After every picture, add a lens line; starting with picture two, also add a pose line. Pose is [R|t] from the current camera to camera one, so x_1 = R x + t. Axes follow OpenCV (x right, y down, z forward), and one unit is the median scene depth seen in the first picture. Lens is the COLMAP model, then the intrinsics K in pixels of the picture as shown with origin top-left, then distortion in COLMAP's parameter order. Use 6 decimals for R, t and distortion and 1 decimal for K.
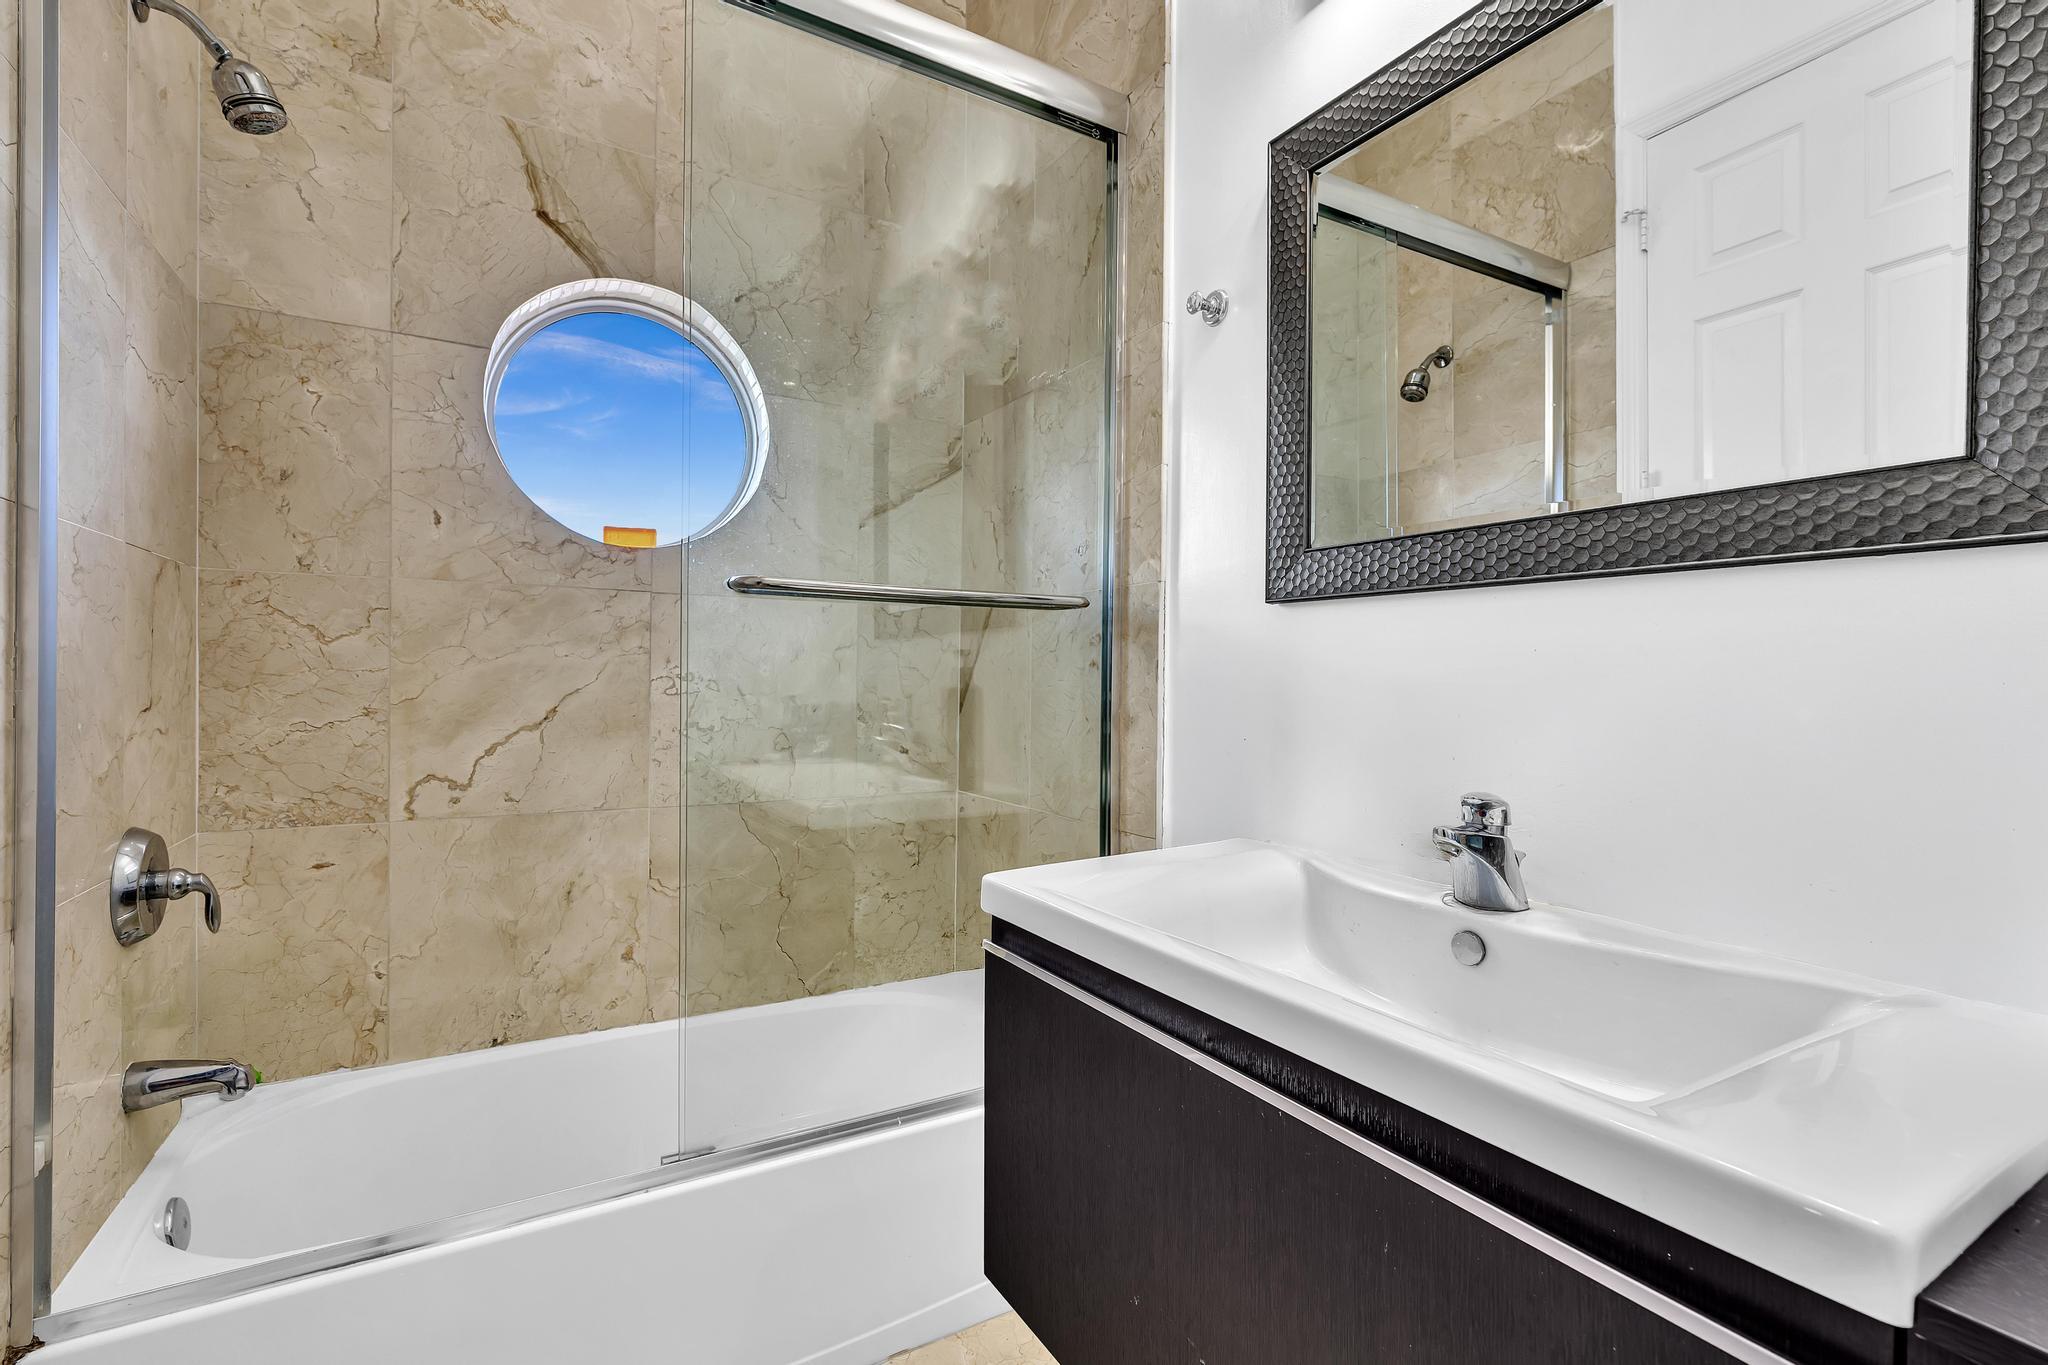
lens RADIAL K [[917.7, 0, 1032.6], [0, 917.7, 685.8], [0, 0, 1]] dist [0.001058, 0.000731]
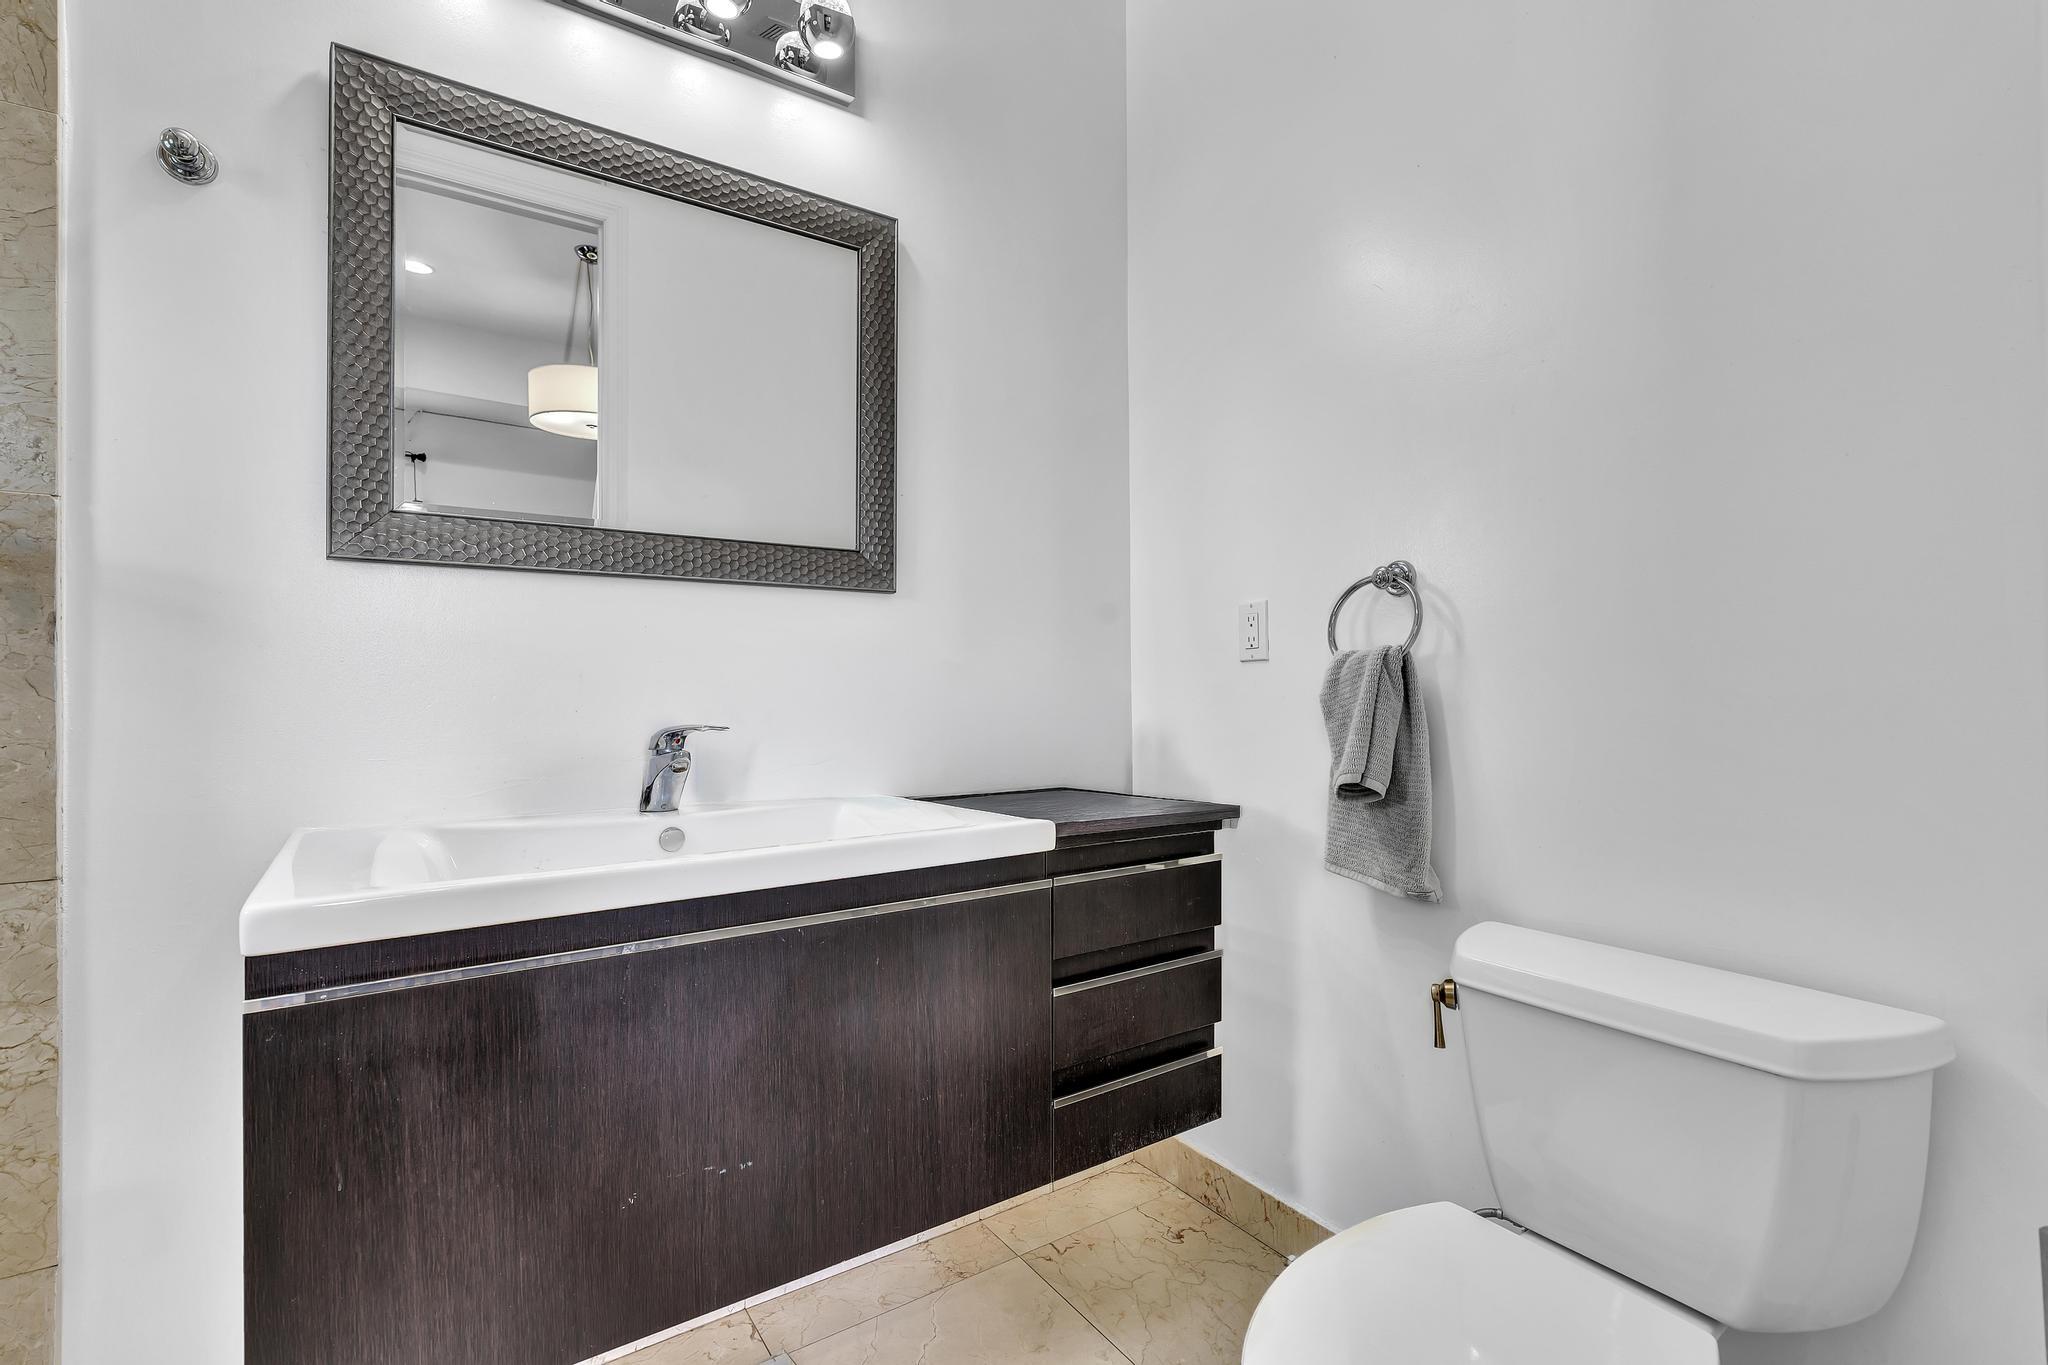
lens RADIAL K [[917.7, 0, 1032.6], [0, 917.7, 685.8], [0, 0, 1]] dist [0.001058, 0.000731]
pose [[-0.037306, -0.008578, 0.999267, -0.748202], [0.011673, 0.999891, 0.009019, 0.039028], [-0.999236, 0.012001, -0.037202, 0.401780]]
